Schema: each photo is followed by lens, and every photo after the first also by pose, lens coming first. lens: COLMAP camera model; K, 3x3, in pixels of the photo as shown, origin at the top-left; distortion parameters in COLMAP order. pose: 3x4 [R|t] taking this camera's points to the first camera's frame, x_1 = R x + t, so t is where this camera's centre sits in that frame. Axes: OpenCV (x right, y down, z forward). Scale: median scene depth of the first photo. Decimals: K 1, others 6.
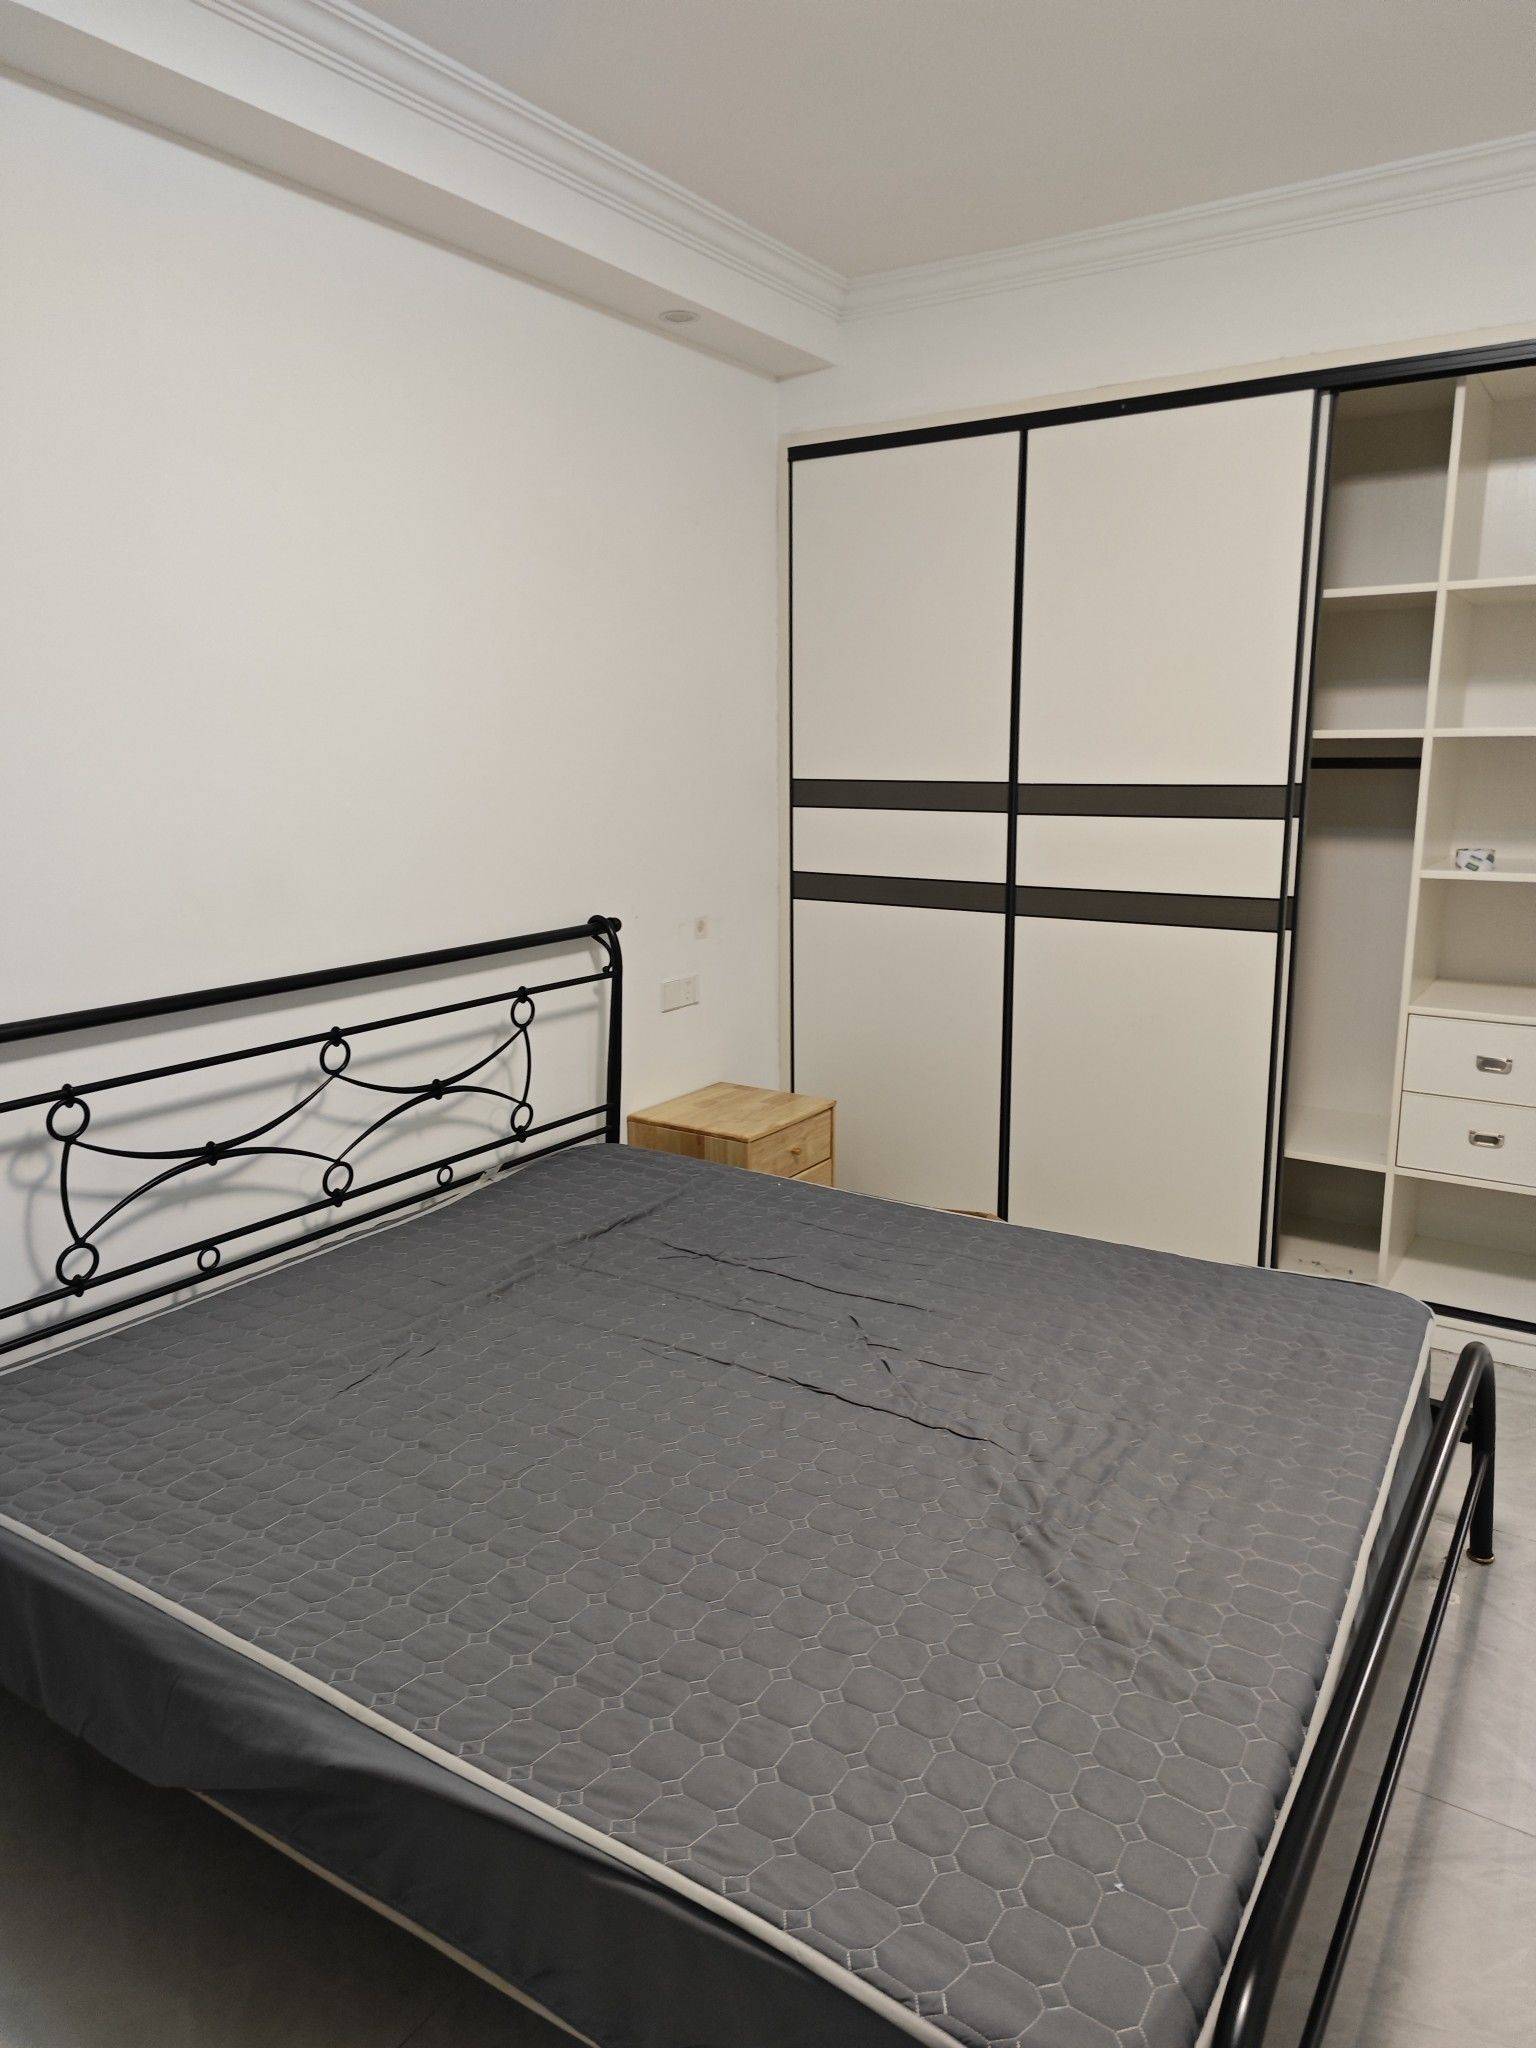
lens RADIAL K [[1357.3, 0, 771.6], [0, 1357.3, 1012.8], [0, 0, 1]] dist [0.050266, -0.039912]
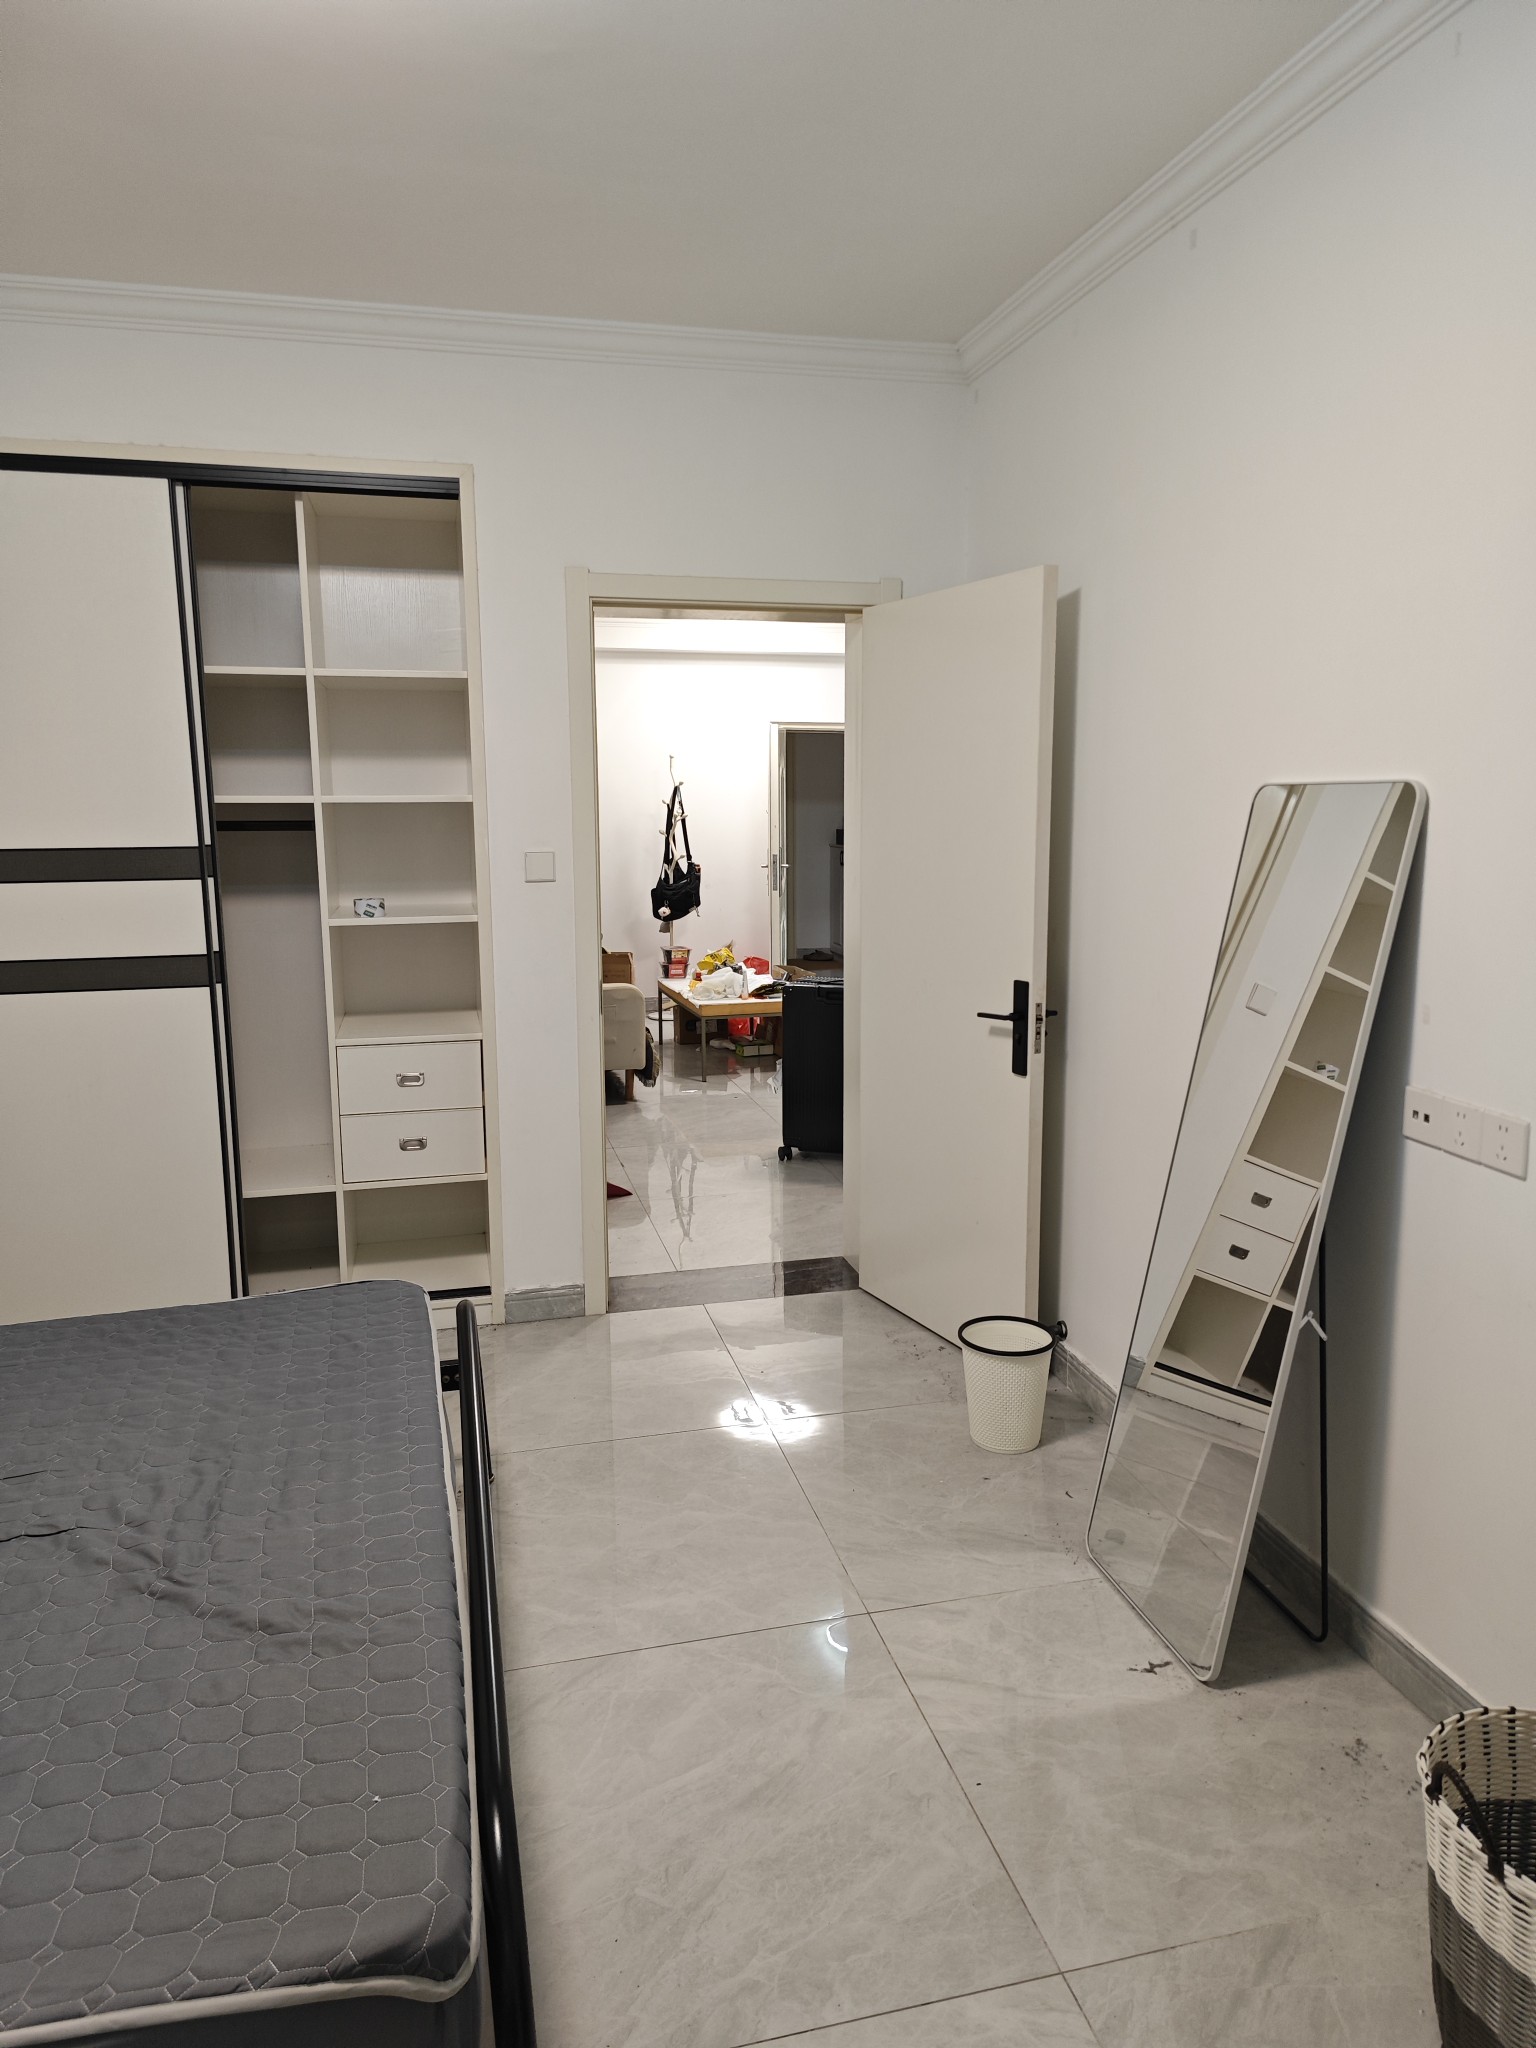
lens RADIAL K [[1357.3, 0, 771.6], [0, 1357.3, 1012.8], [0, 0, 1]] dist [0.050266, -0.039912]
pose [[0.680297, -0.112793, 0.724205, -0.118900], [0.144970, 0.989274, 0.017896, 0.005906], [-0.718456, 0.092813, 0.689352, -0.037336]]
